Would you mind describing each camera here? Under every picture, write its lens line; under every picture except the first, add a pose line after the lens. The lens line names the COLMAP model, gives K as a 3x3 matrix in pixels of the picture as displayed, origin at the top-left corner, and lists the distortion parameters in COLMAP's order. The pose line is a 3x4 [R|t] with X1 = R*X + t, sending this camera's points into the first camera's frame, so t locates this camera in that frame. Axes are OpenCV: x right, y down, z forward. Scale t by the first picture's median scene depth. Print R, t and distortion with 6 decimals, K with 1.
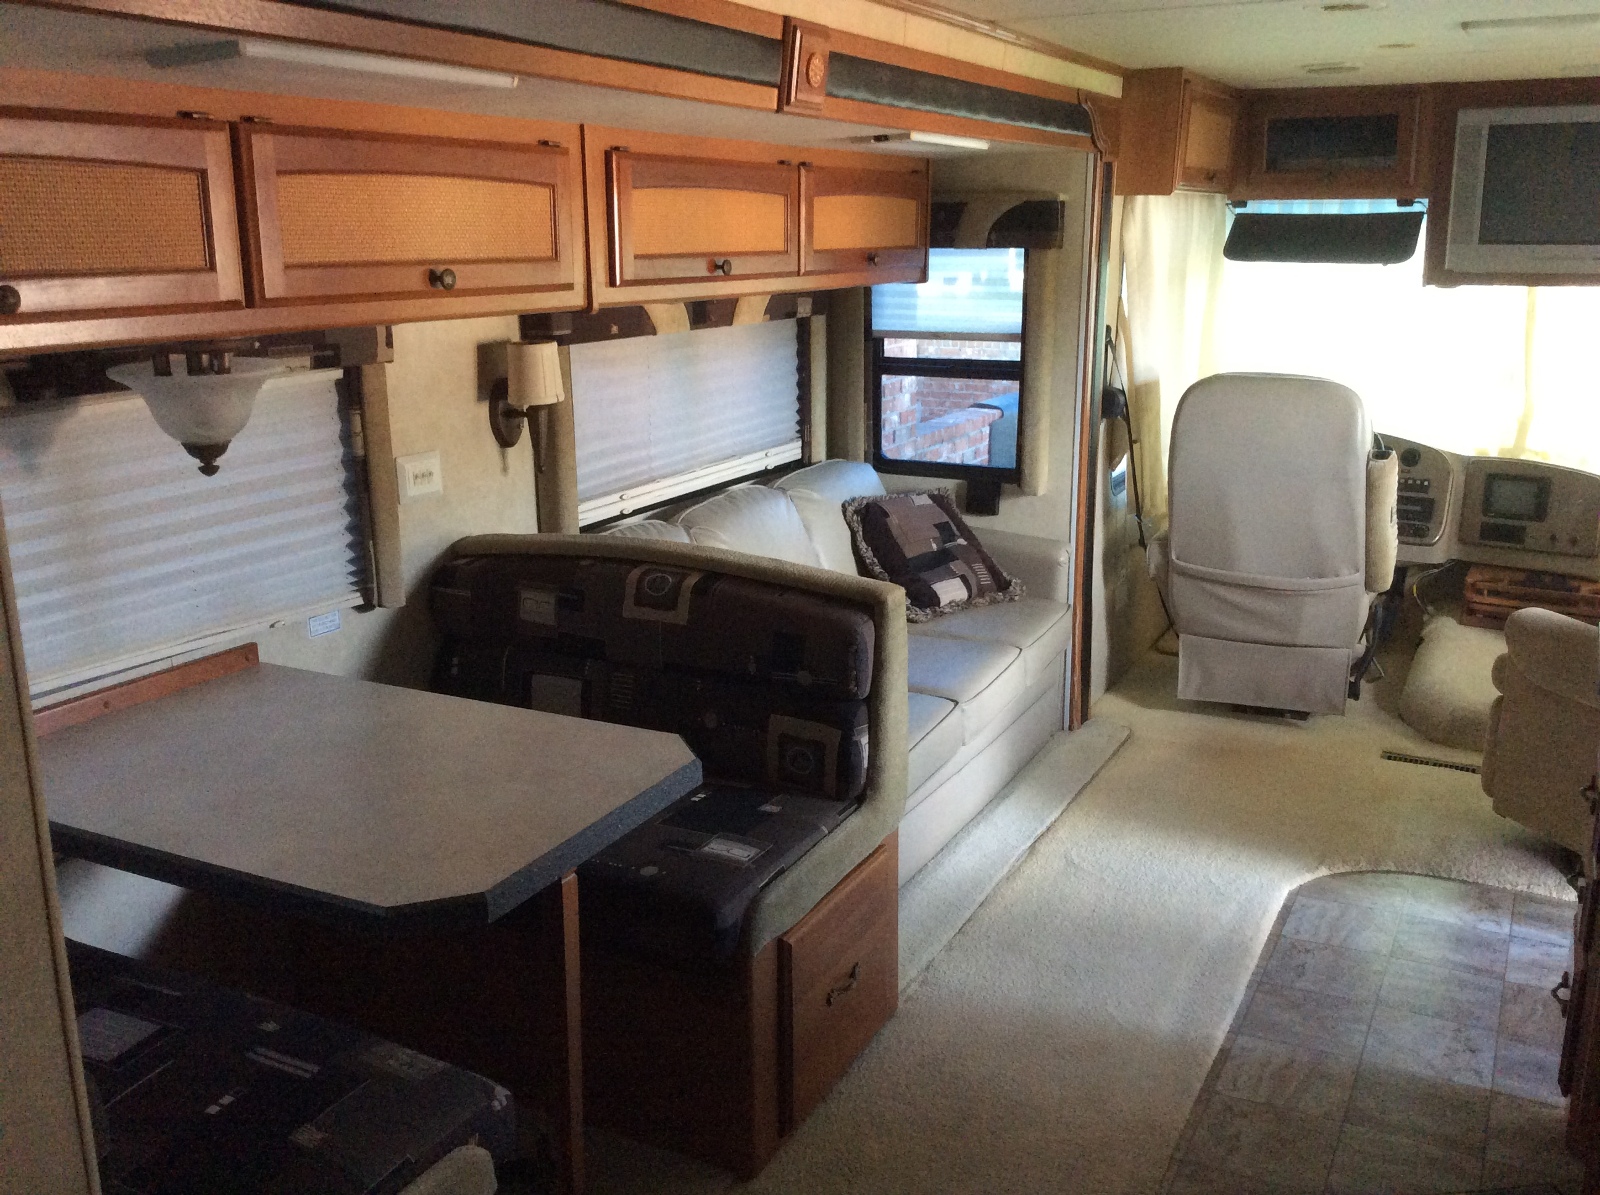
lens RADIAL K [[1477.5, 0, 856.3], [0, 1477.5, 599.9], [0, 0, 1]] dist [0.087584, -0.175232]
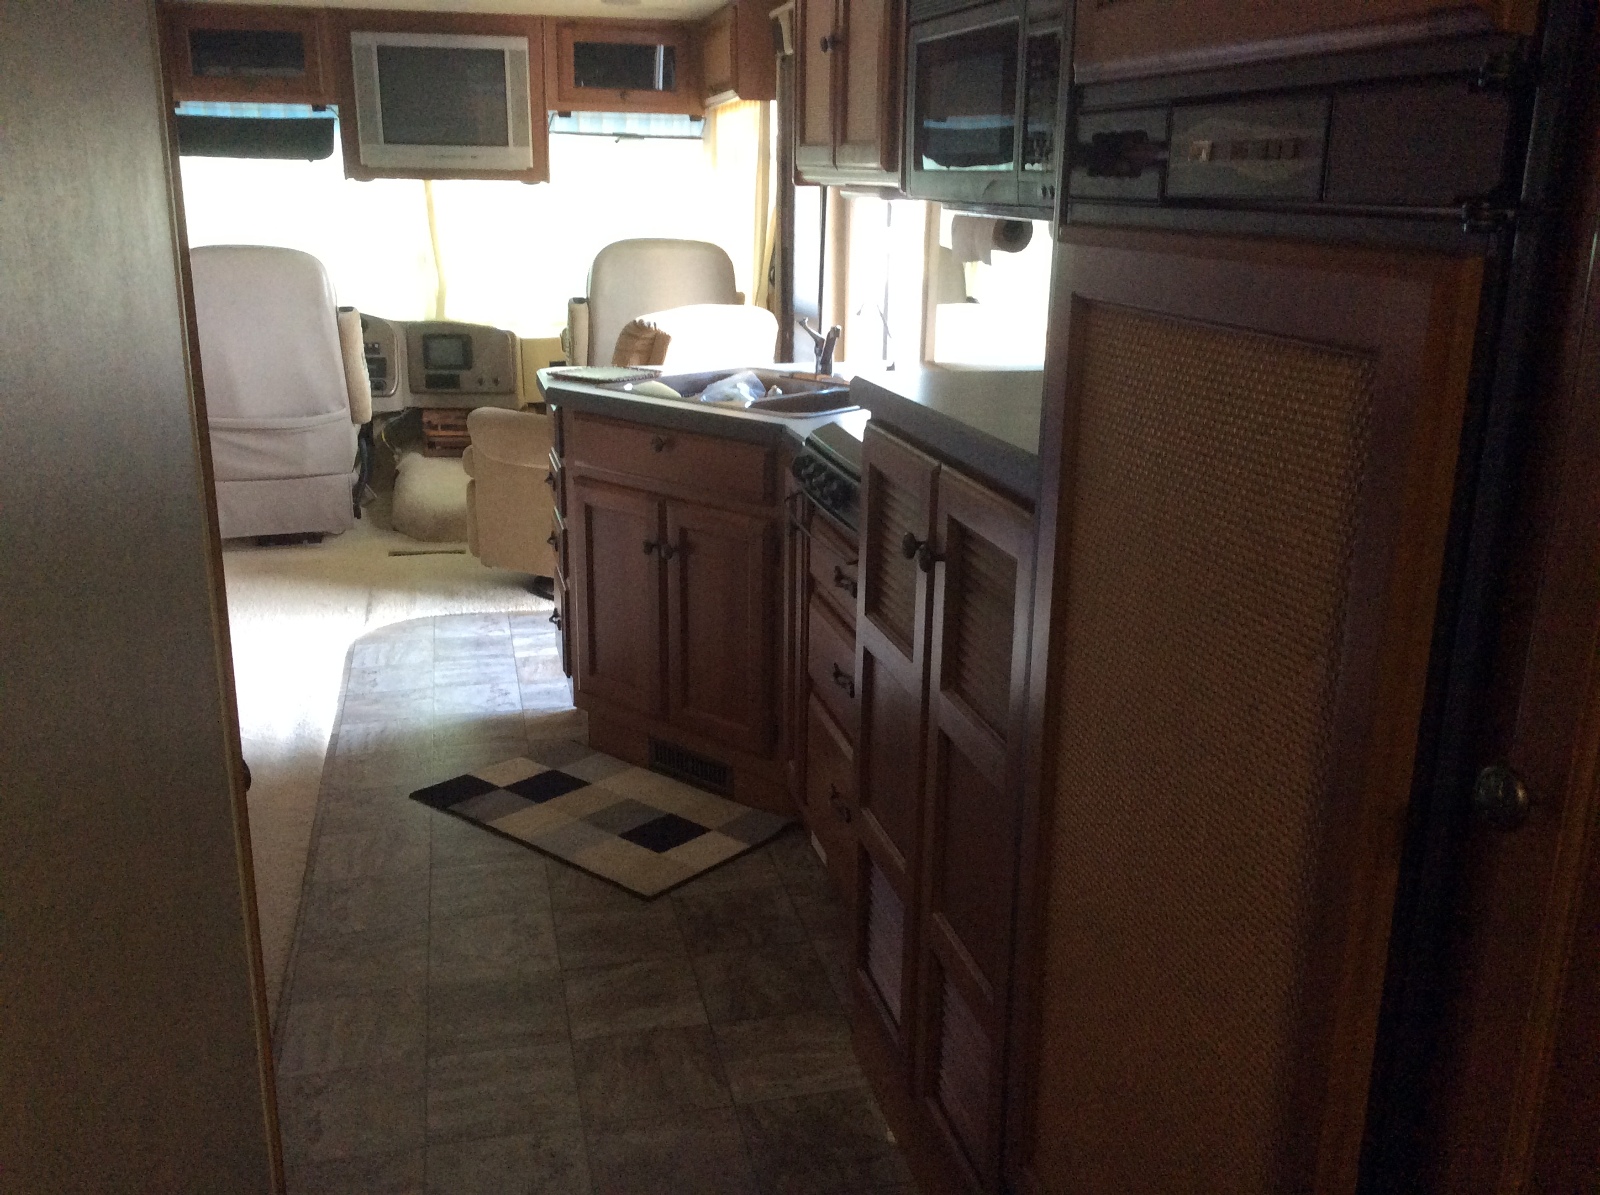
lens RADIAL K [[1477.5, 0, 856.3], [0, 1477.5, 599.9], [0, 0, 1]] dist [0.087584, -0.175232]
pose [[0.758998, -0.175462, 0.627005, -0.132925], [0.153915, 0.984062, 0.089065, 0.086493], [-0.632640, 0.028905, 0.773907, -0.203521]]
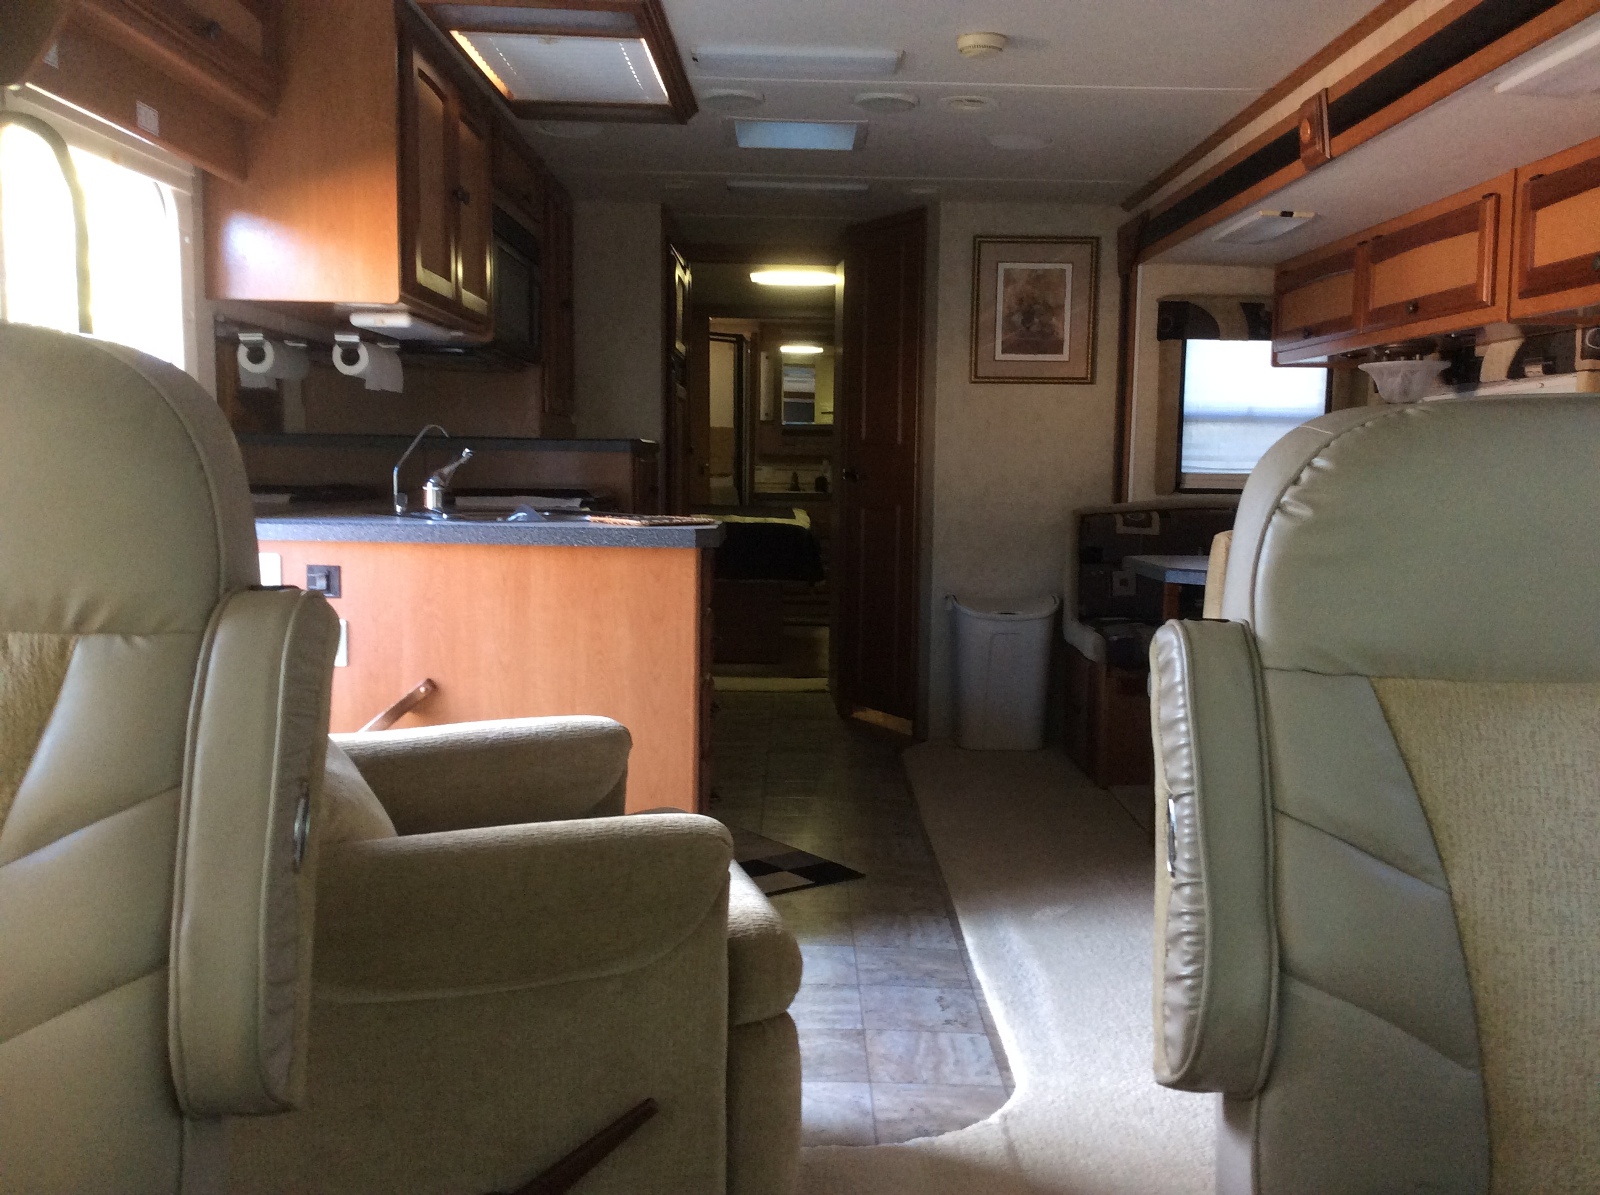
lens RADIAL K [[1477.5, 0, 856.3], [0, 1477.5, 599.9], [0, 0, 1]] dist [0.087584, -0.175232]
pose [[-0.884229, 0.027959, -0.466216, 0.531065], [-0.131655, 0.942807, 0.306240, -0.182173], [0.448114, 0.332166, -0.829976, 1.145689]]
